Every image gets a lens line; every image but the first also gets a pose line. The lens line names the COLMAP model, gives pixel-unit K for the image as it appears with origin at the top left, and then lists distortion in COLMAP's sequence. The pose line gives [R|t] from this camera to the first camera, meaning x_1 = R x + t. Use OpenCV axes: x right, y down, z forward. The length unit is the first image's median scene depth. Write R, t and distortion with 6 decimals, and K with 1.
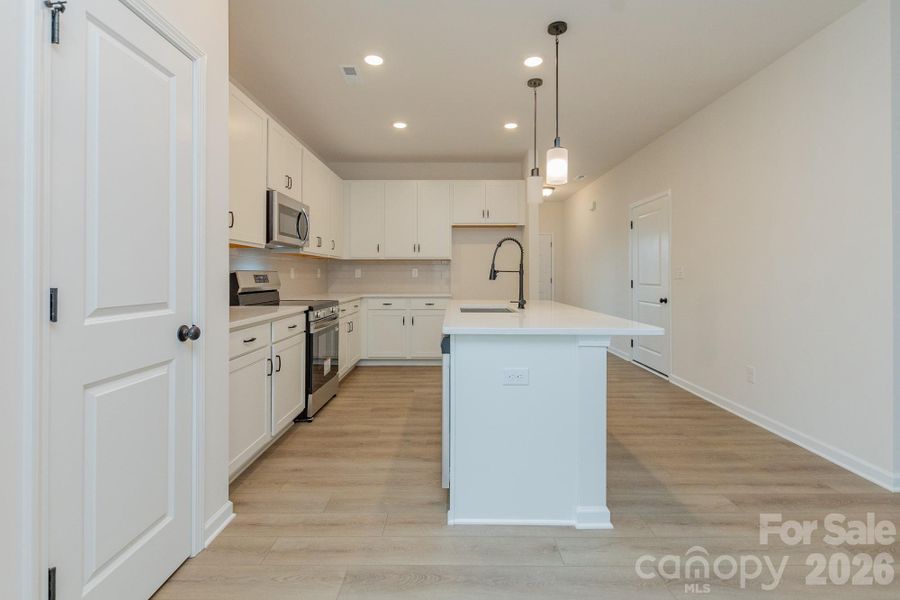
lens RADIAL K [[406.5, 0, 449.7], [0, 406.5, 272.9], [0, 0, 1]] dist [0.001624, 0.000309]
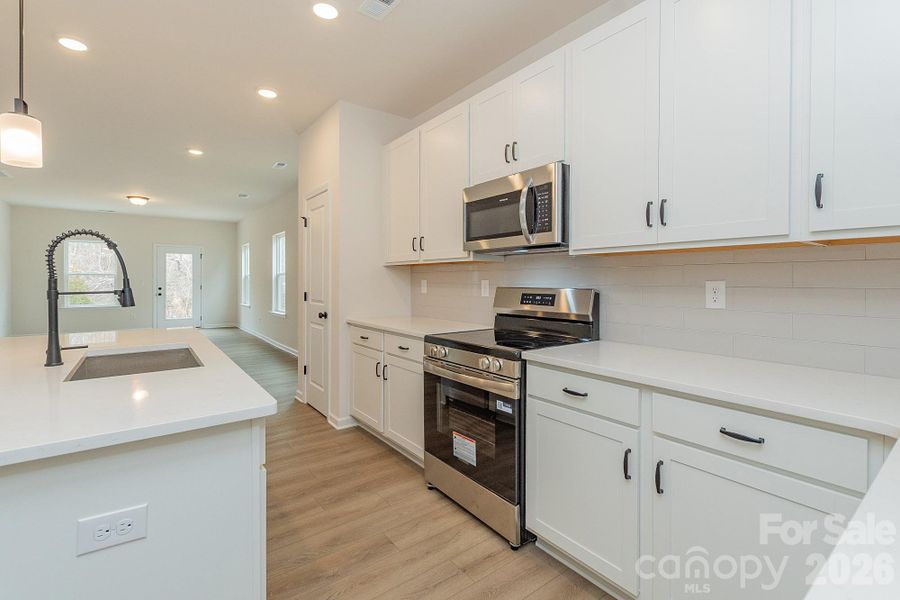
lens RADIAL K [[414.3, 0, 460.3], [0, 414.3, 284.2], [0, 0, 1]] dist [0.001126, 0.000091]
pose [[-0.787638, 0.002783, -0.616132, 0.096201], [0.001569, 0.999996, 0.002512, -0.015888], [0.616136, 0.001011, -0.787639, 1.771402]]
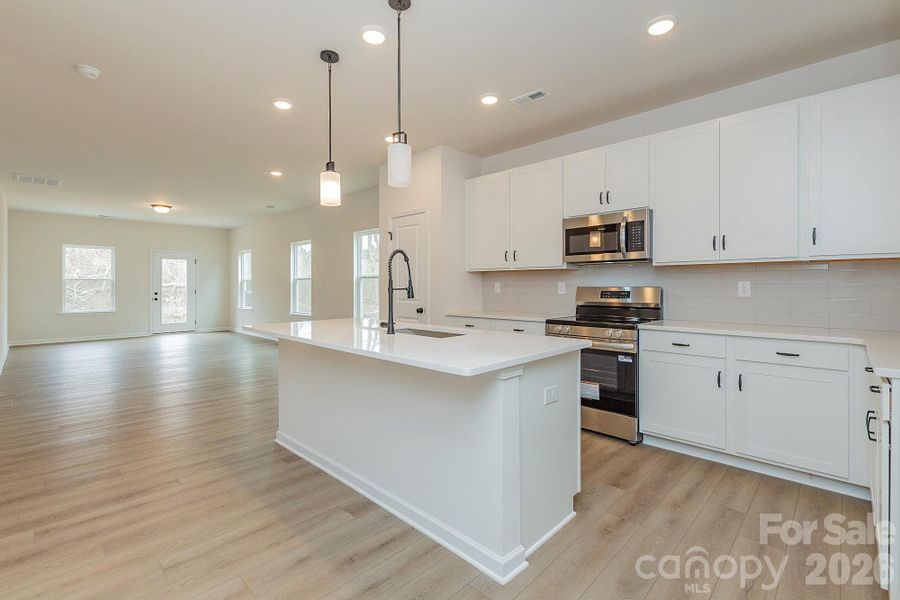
lens RADIAL K [[409.5, 0, 449.1], [0, 409.5, 287.8], [0, 0, 1]] dist [0.000274, -0.000071]
pose [[-0.687013, 0.003173, -0.726639, 0.714087], [0.006094, 0.999980, -0.001395, -0.004707], [0.726620, -0.005386, -0.687019, 1.694479]]
